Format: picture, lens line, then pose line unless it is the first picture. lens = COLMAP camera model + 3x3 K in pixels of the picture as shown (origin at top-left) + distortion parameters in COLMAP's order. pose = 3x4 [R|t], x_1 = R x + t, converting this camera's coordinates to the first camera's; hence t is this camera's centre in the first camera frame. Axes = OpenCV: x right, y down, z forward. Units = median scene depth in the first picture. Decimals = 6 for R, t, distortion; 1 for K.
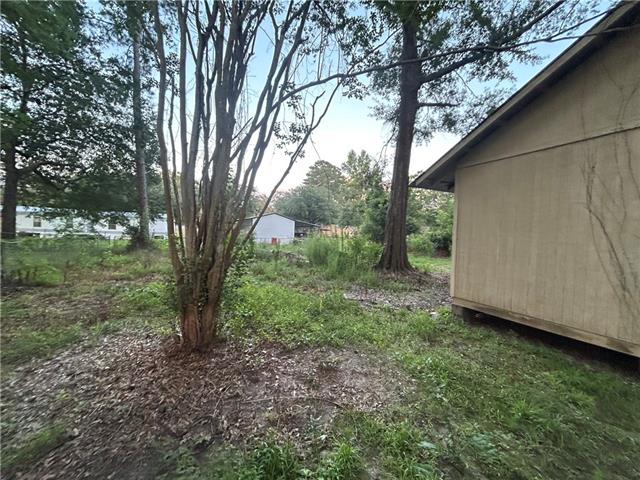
lens RADIAL K [[257.9, 0, 320.6], [0, 257.9, 238.9], [0, 0, 1]] dist [-0.000782, -0.000158]
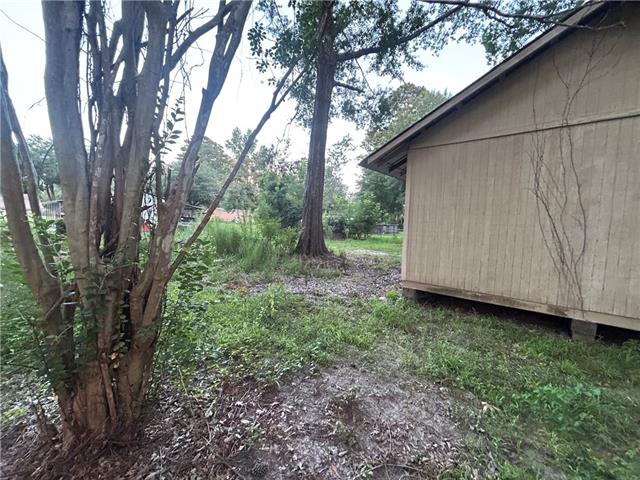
lens RADIAL K [[257.9, 0, 319.6], [0, 257.9, 238.5], [0, 0, 1]] dist [-0.000782, -0.000158]
pose [[0.904680, -0.033789, 0.424750, -0.257370], [0.008534, 0.998088, 0.061223, 0.000618], [-0.426007, -0.051762, 0.903238, 0.325944]]
